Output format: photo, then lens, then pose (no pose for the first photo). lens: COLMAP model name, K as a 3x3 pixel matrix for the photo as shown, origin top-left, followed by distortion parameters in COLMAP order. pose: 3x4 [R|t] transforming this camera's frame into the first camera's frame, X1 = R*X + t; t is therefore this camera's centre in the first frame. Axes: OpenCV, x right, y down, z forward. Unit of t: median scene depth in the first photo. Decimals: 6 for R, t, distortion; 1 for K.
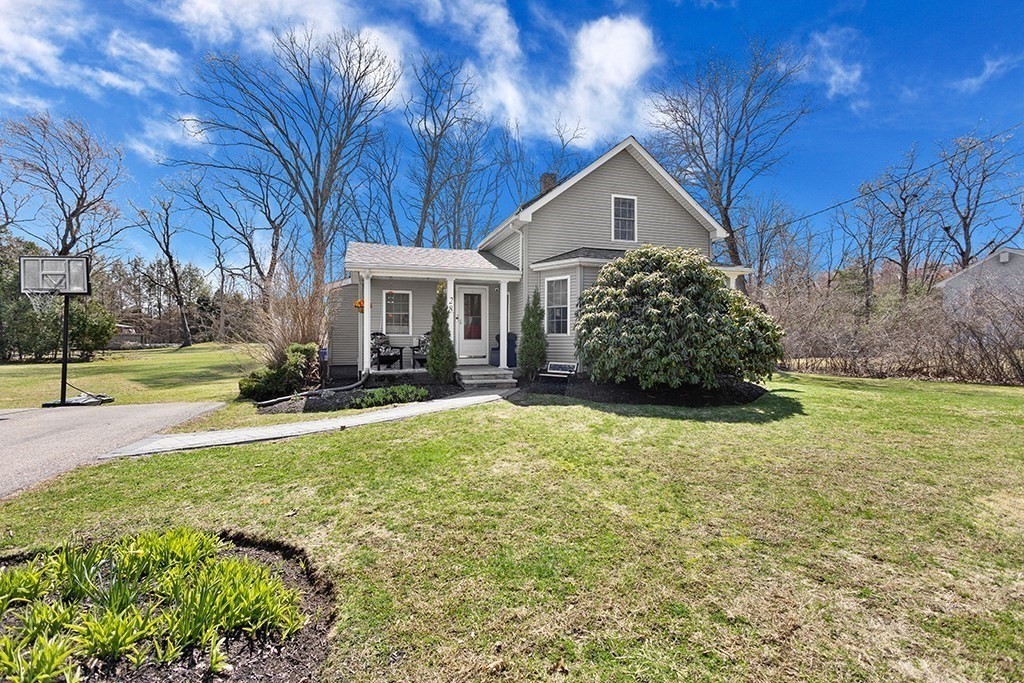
lens RADIAL K [[473.4, 0, 513.4], [0, 473.4, 329.9], [0, 0, 1]] dist [0.002631, 0.000191]
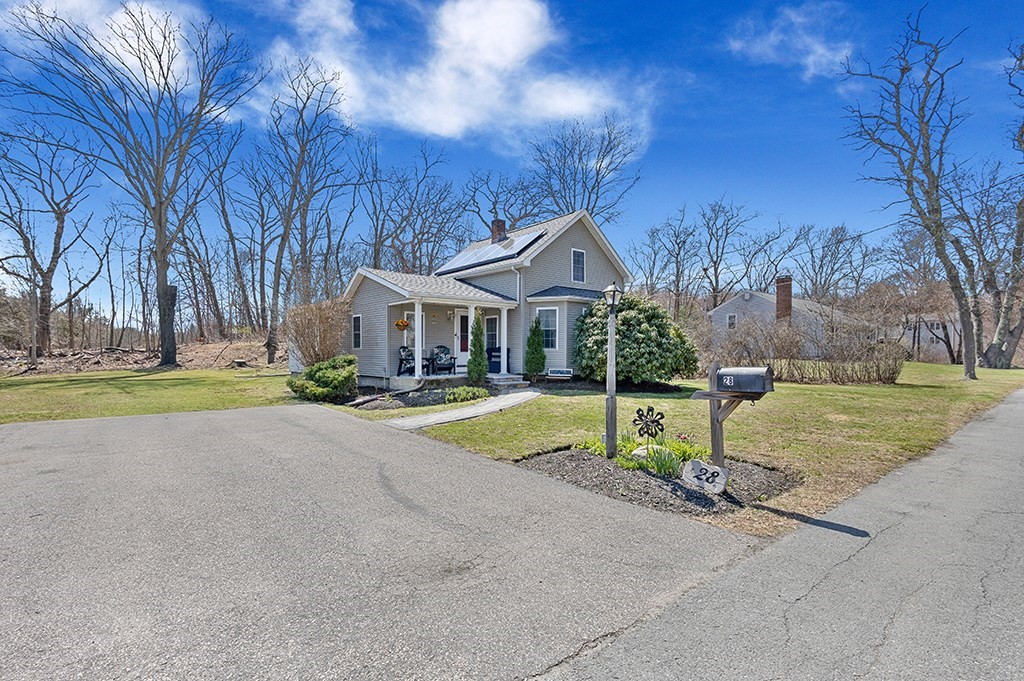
lens RADIAL K [[489.9, 0, 494.7], [0, 489.9, 350.3], [0, 0, 1]] dist [0.009040, 0.000399]
pose [[0.929131, 0.003026, 0.369737, -0.560145], [-0.009943, 0.999809, 0.016805, -0.008531], [-0.369616, -0.019291, 0.928984, -0.272944]]
